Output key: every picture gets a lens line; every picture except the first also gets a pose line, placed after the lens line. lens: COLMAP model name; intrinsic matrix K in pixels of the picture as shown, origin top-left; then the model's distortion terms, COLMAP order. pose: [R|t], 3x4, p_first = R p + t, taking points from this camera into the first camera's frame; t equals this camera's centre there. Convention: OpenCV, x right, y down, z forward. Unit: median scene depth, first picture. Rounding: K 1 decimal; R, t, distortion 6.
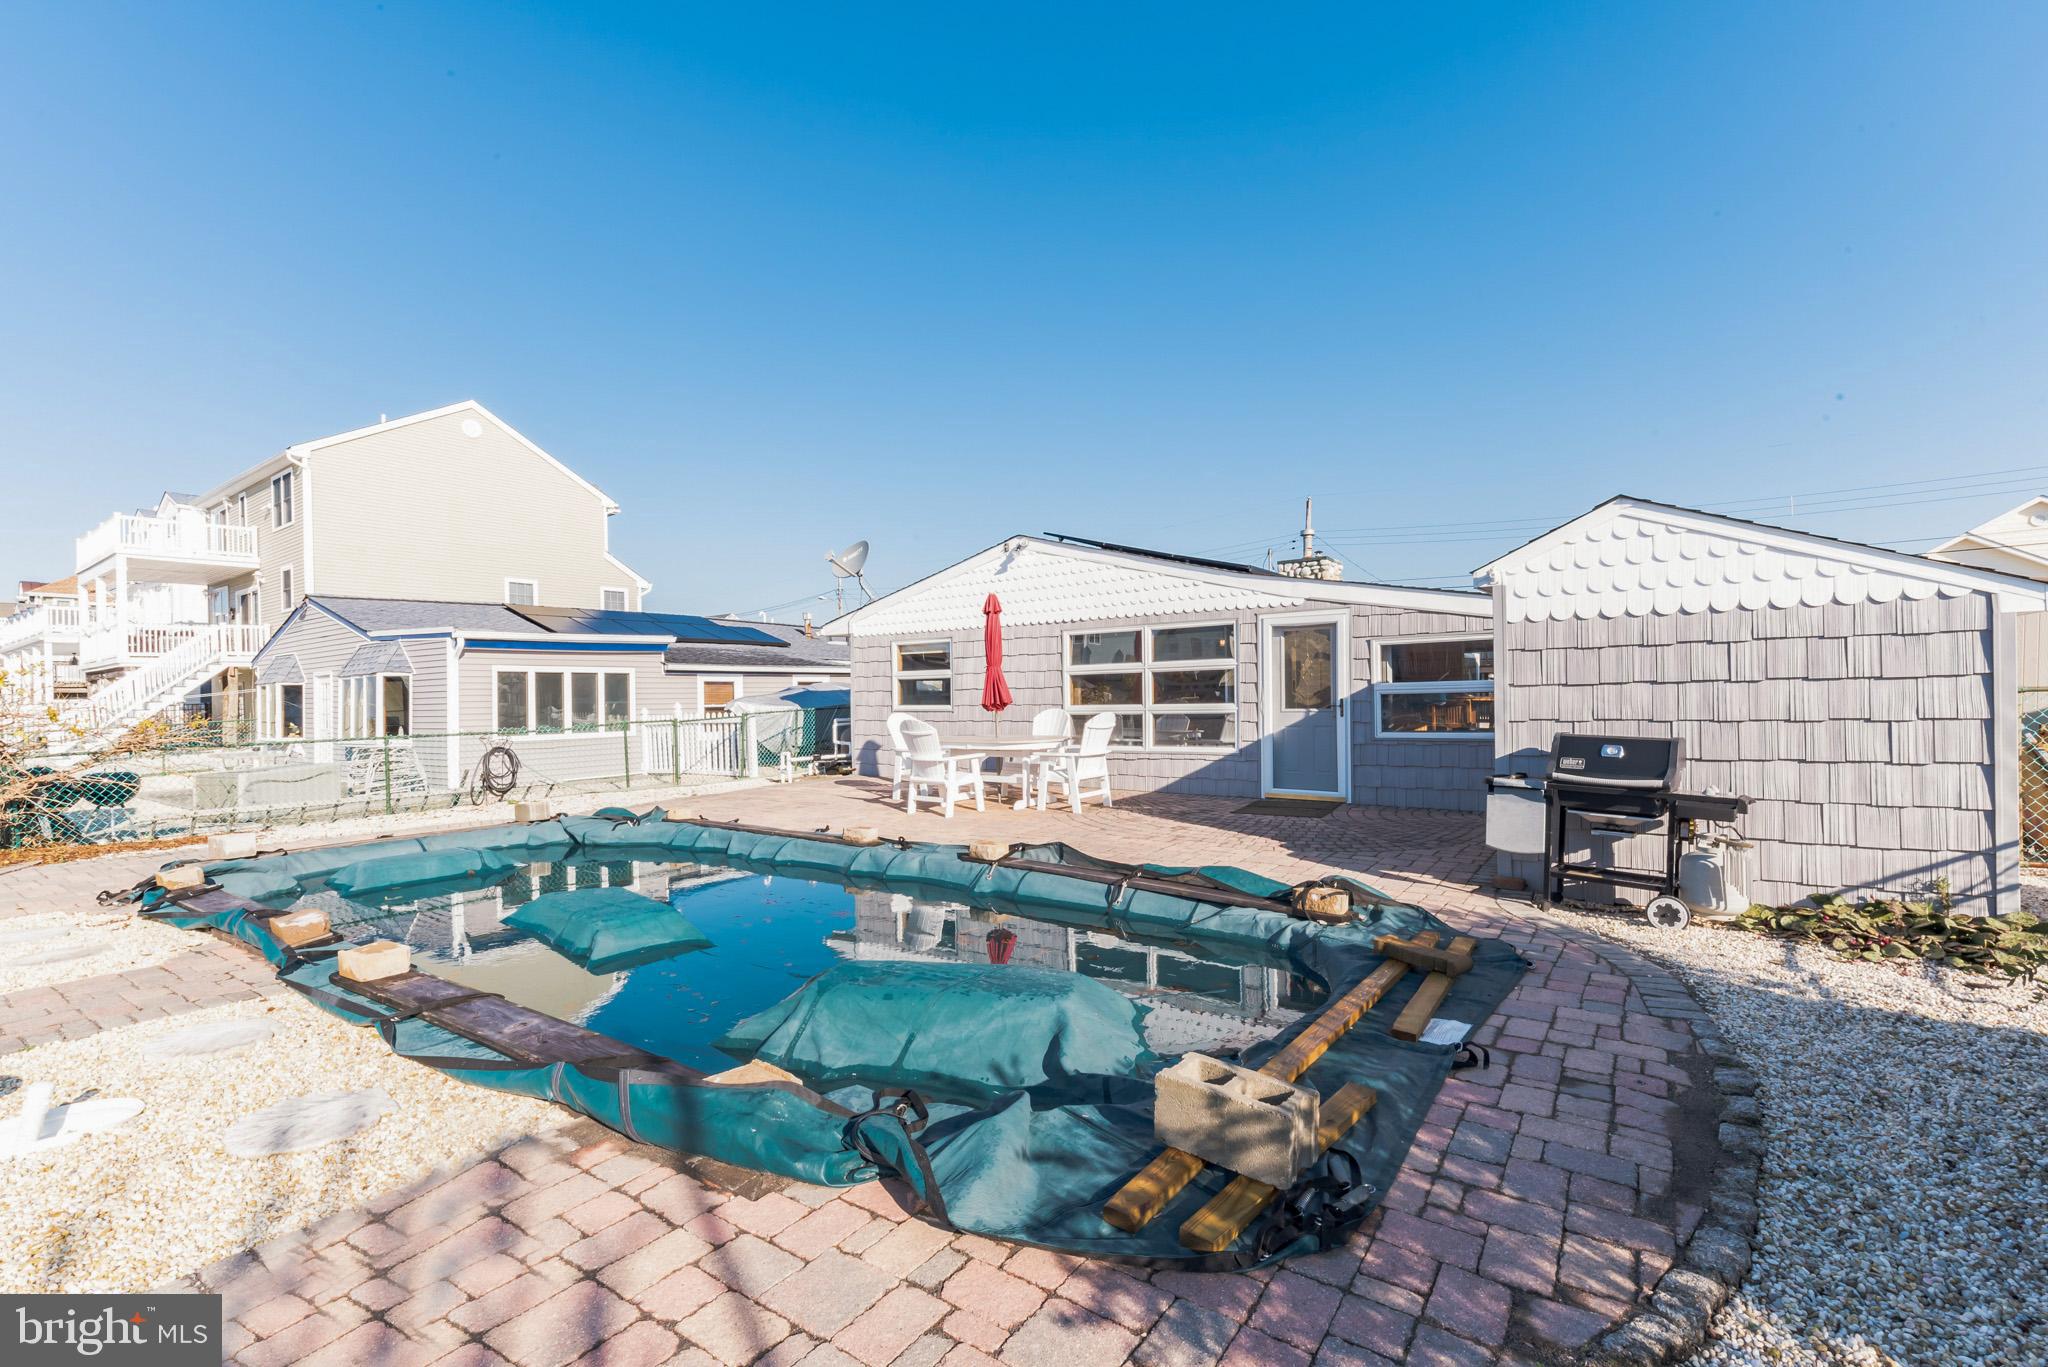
lens RADIAL K [[896.5, 0, 1030.4], [0, 896.5, 695.9], [0, 0, 1]] dist [-0.001207, -0.000068]
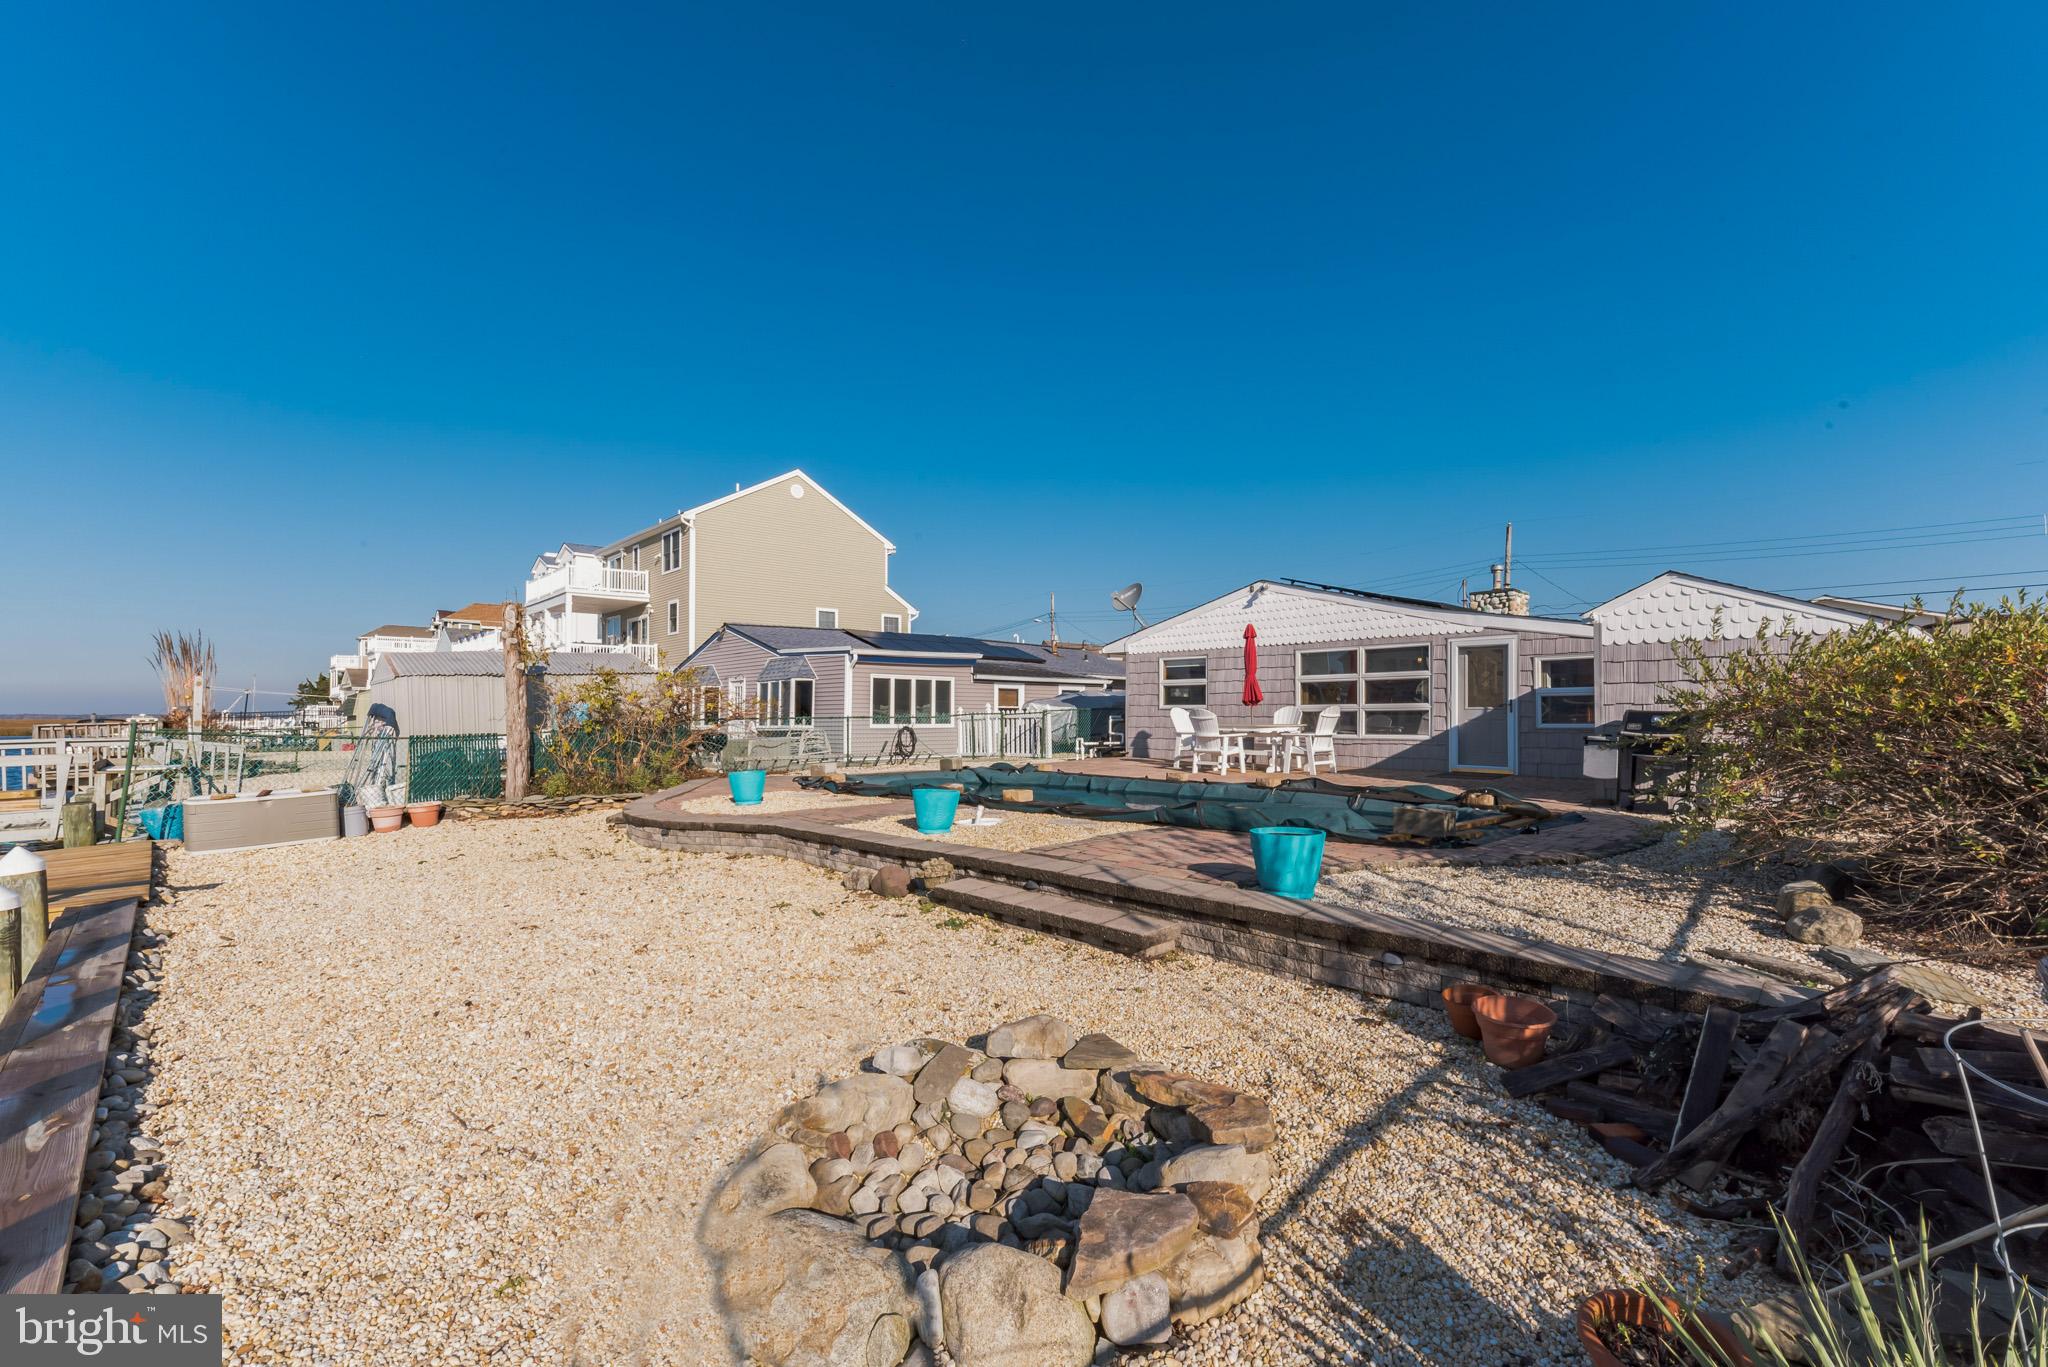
lens RADIAL K [[907.2, 0, 1031.1], [0, 907.2, 706.8], [0, 0, 1]] dist [-0.000533, -0.000208]
pose [[0.981514, 0.013960, -0.190880, -0.091678], [-0.015936, 0.999834, -0.008820, 0.031315], [0.190725, 0.011699, 0.981574, -0.420058]]
